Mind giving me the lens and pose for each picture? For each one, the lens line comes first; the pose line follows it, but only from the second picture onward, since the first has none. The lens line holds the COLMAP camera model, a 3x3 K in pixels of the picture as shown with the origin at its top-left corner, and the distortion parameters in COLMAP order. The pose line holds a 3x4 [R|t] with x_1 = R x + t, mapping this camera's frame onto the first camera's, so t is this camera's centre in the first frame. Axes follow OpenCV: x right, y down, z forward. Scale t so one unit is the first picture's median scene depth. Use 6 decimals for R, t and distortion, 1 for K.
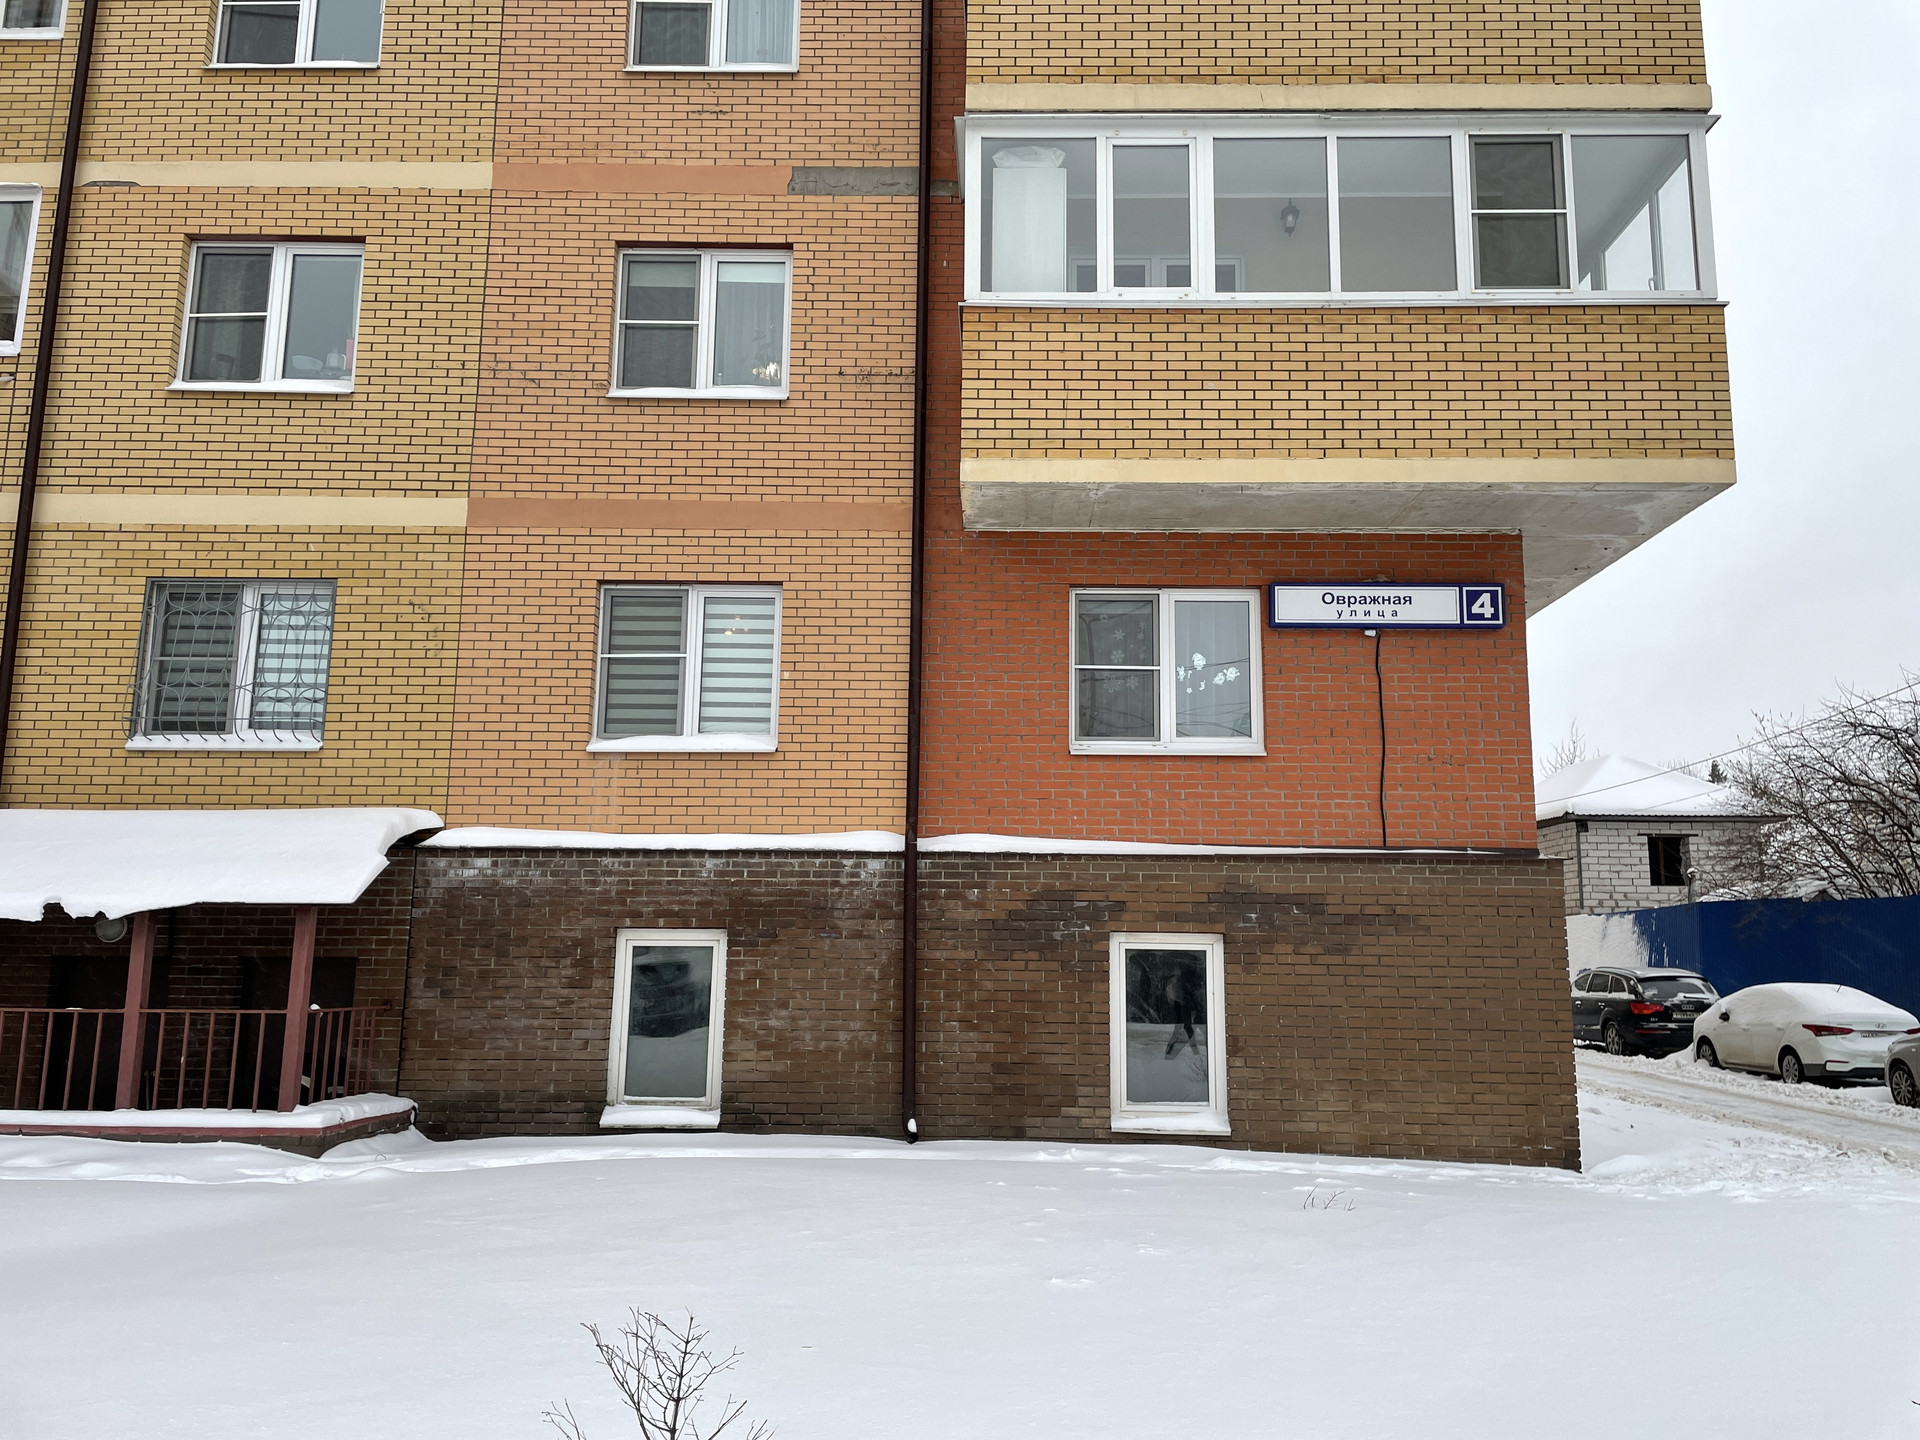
lens RADIAL K [[1439.3, 0, 964.9], [0, 1439.3, 721.4], [0, 0, 1]] dist [0.066128, -0.056218]
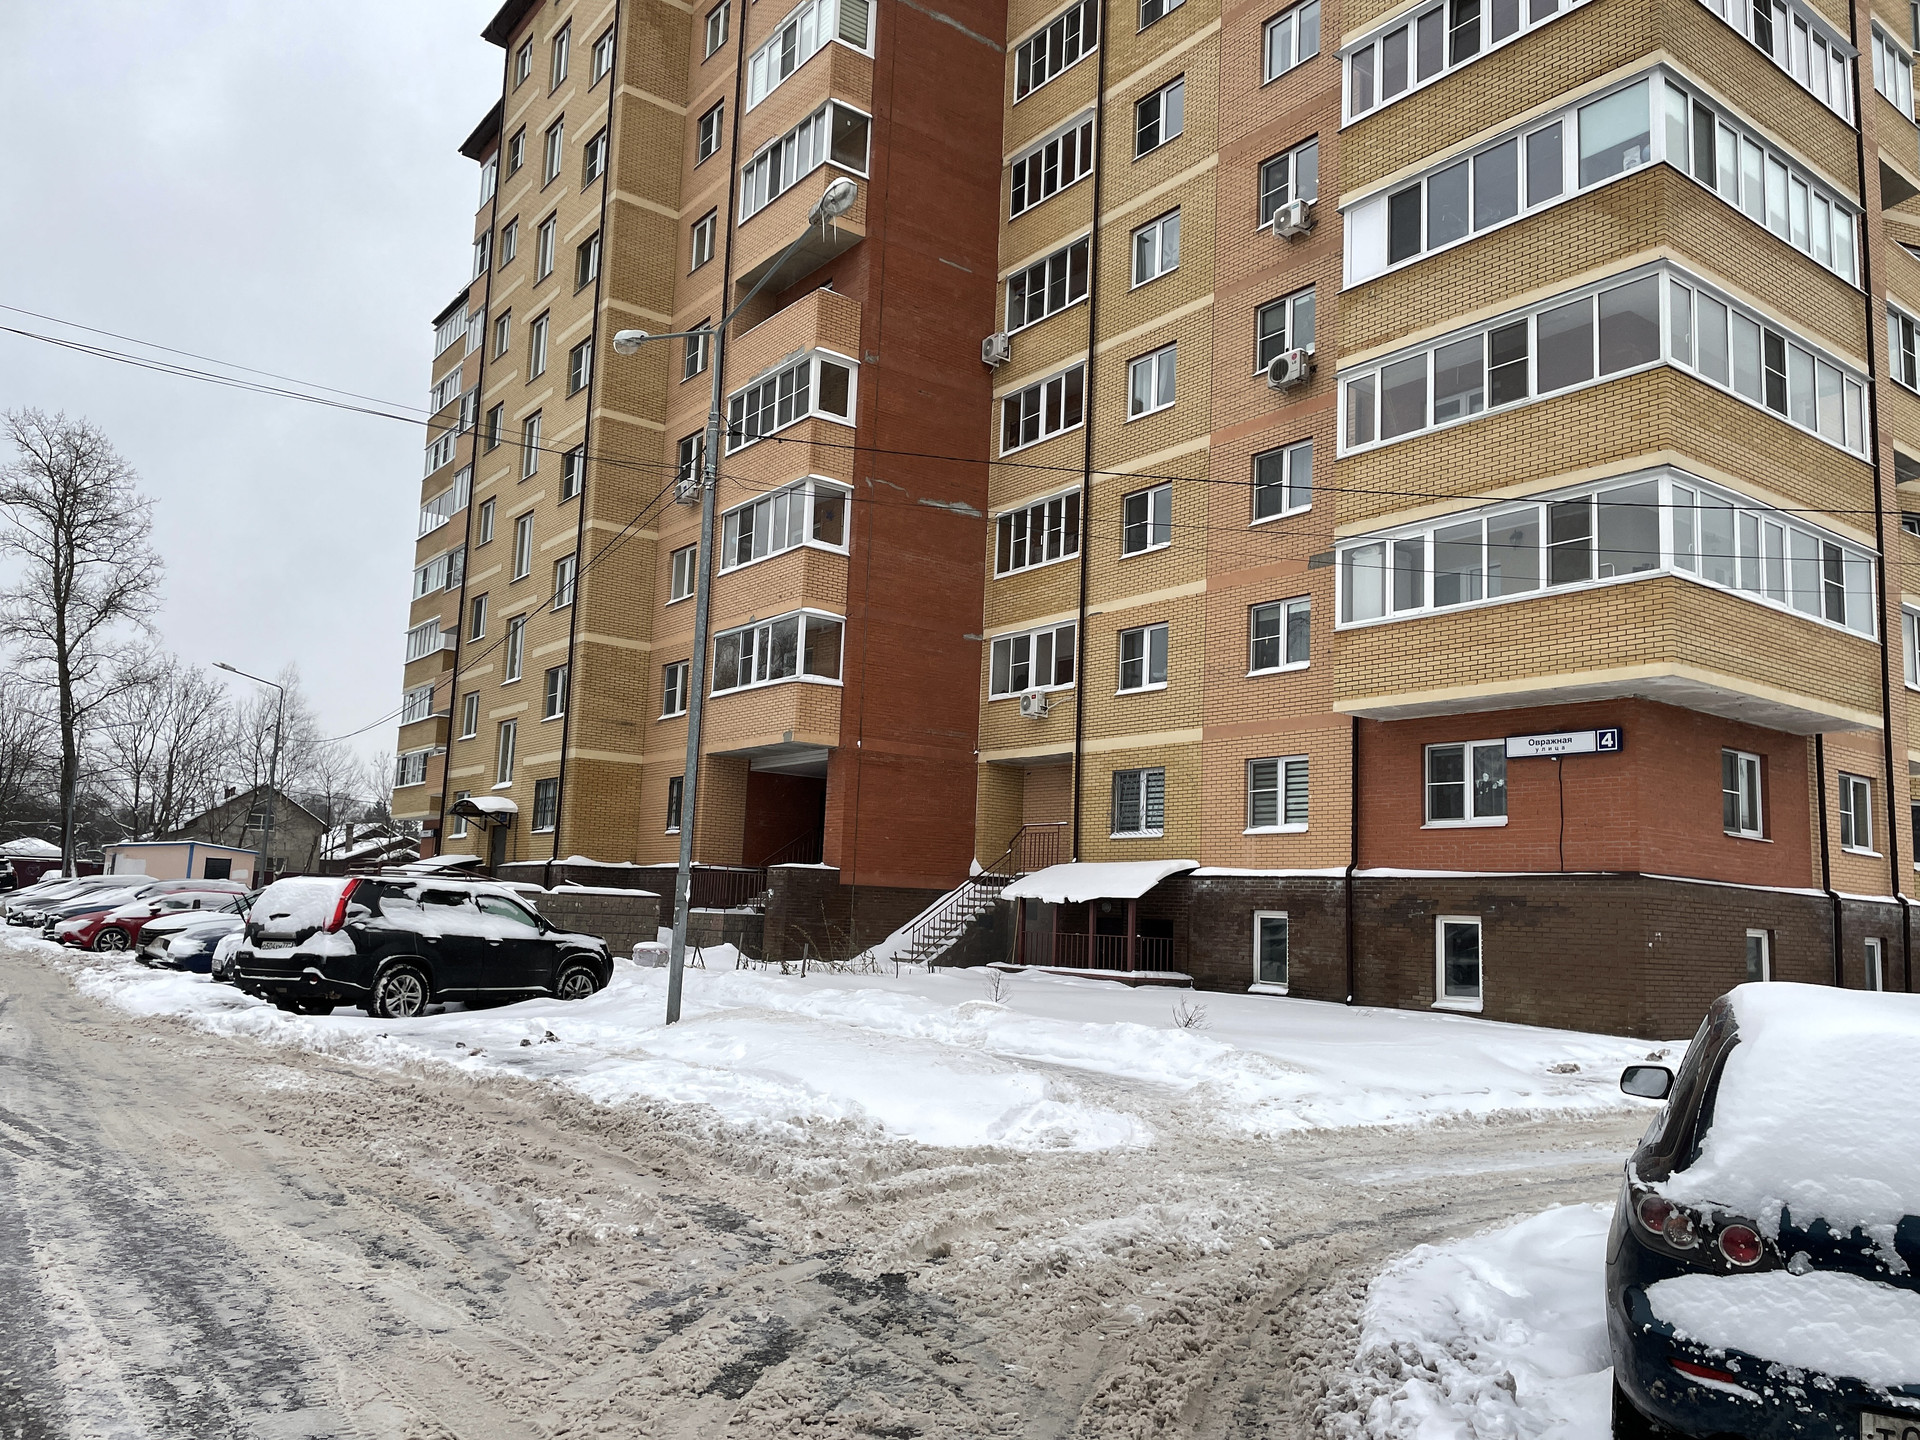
lens RADIAL K [[1442.8, 0, 960.0], [0, 1442.8, 722.3], [0, 0, 1]] dist [0.088280, -0.106917]
pose [[0.612193, -0.095177, -0.784959, 1.354604], [0.097032, 0.994269, -0.044880, -0.101507], [0.784732, -0.048691, 0.617920, -0.822084]]
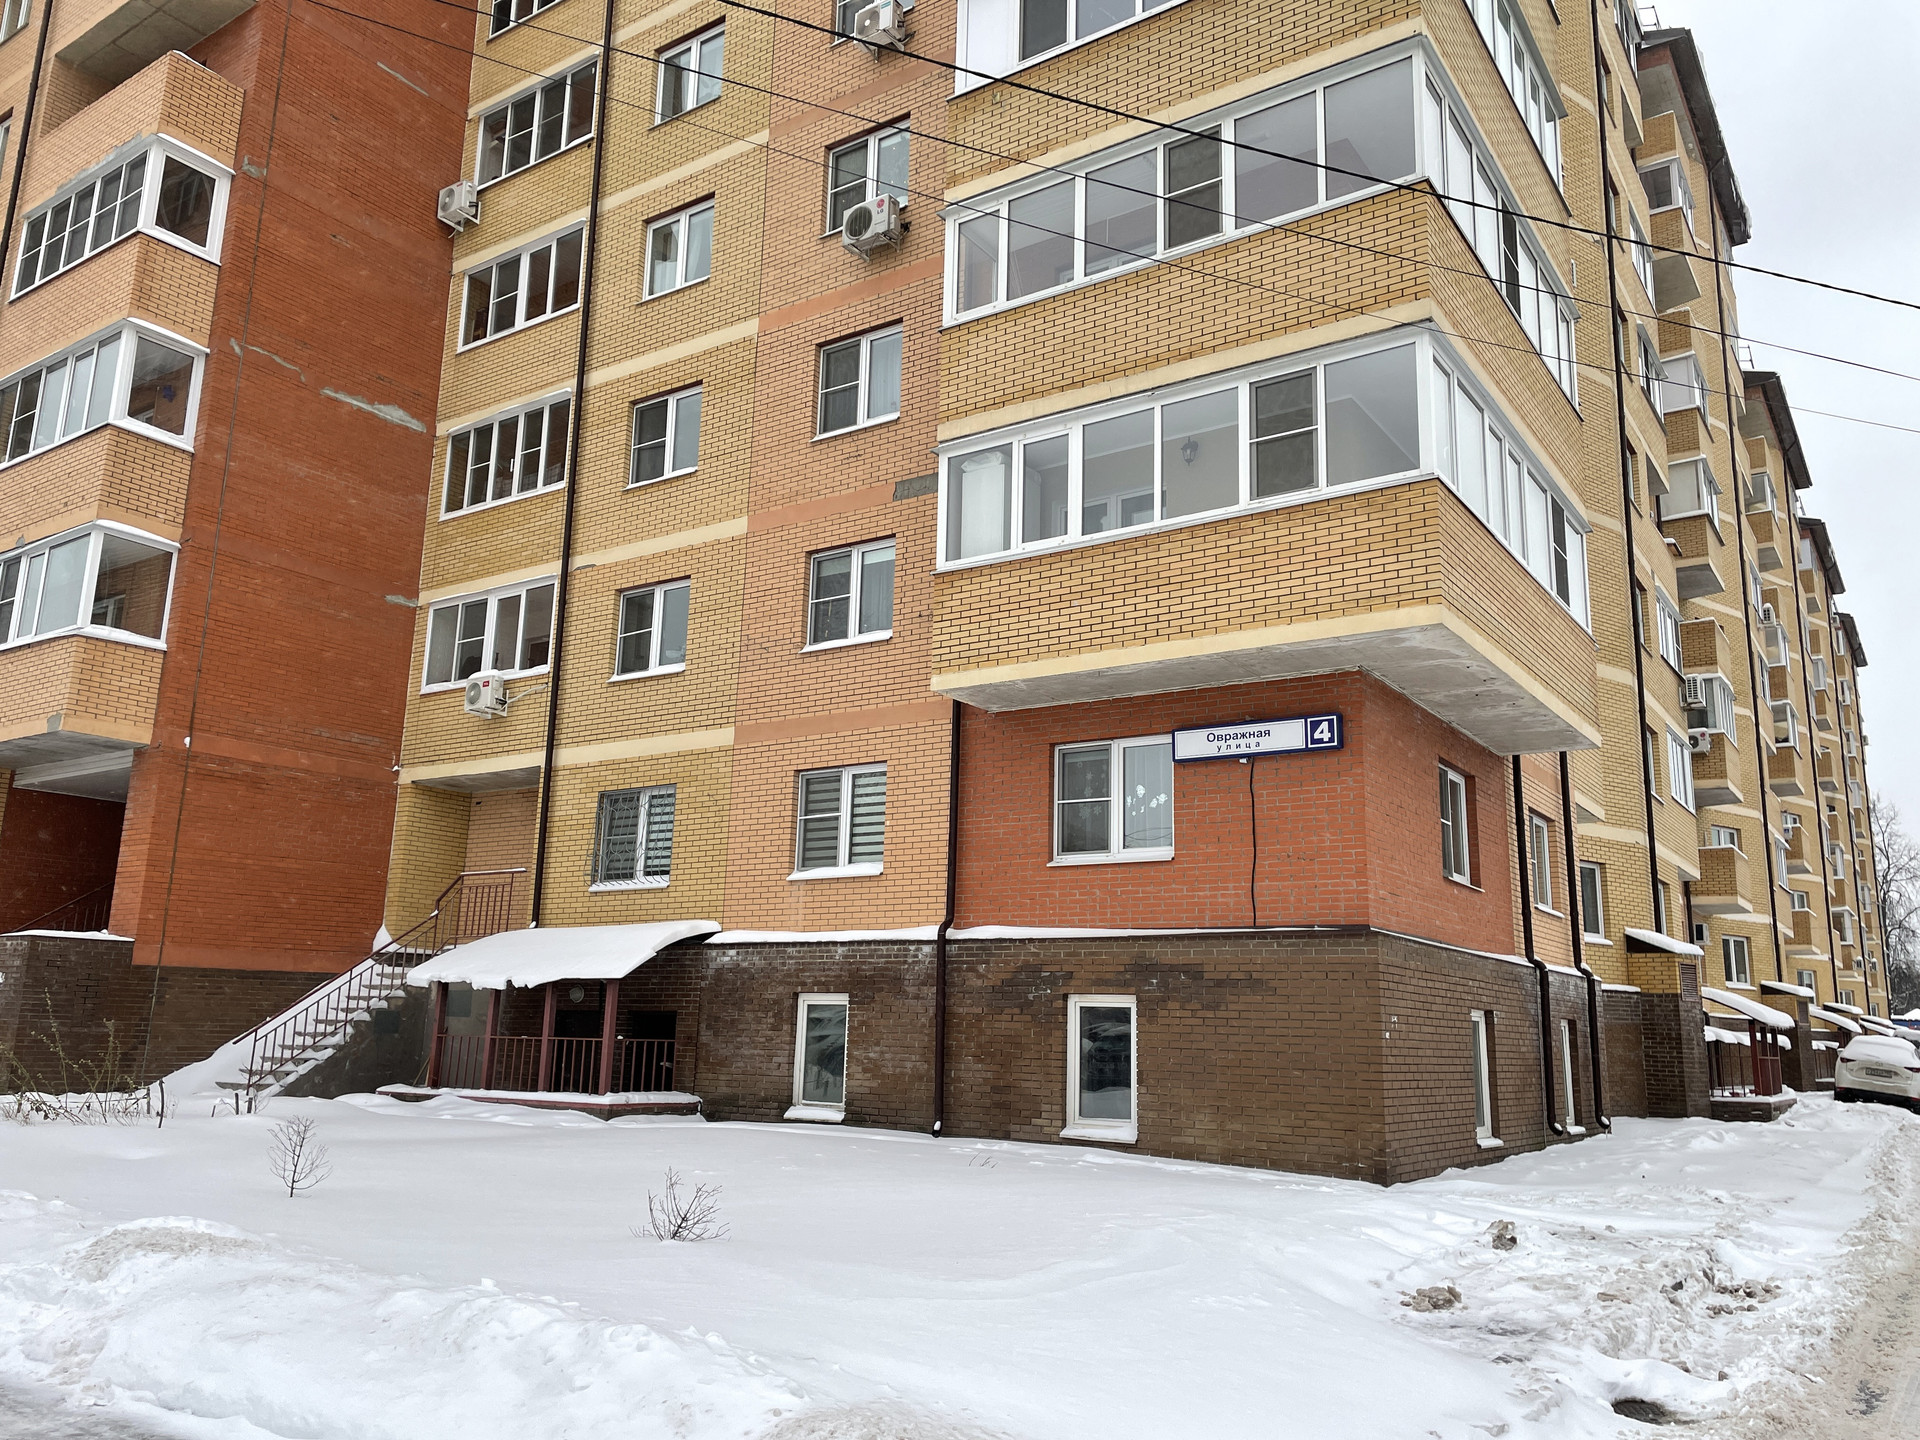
lens RADIAL K [[1442.8, 0, 973.2], [0, 1442.8, 727.5], [0, 0, 1]] dist [0.088280, -0.106917]
pose [[0.837107, -0.103926, -0.537076, 0.802530], [0.076814, 0.994392, -0.072693, -0.015558], [0.541619, 0.019596, 0.840396, -0.231950]]
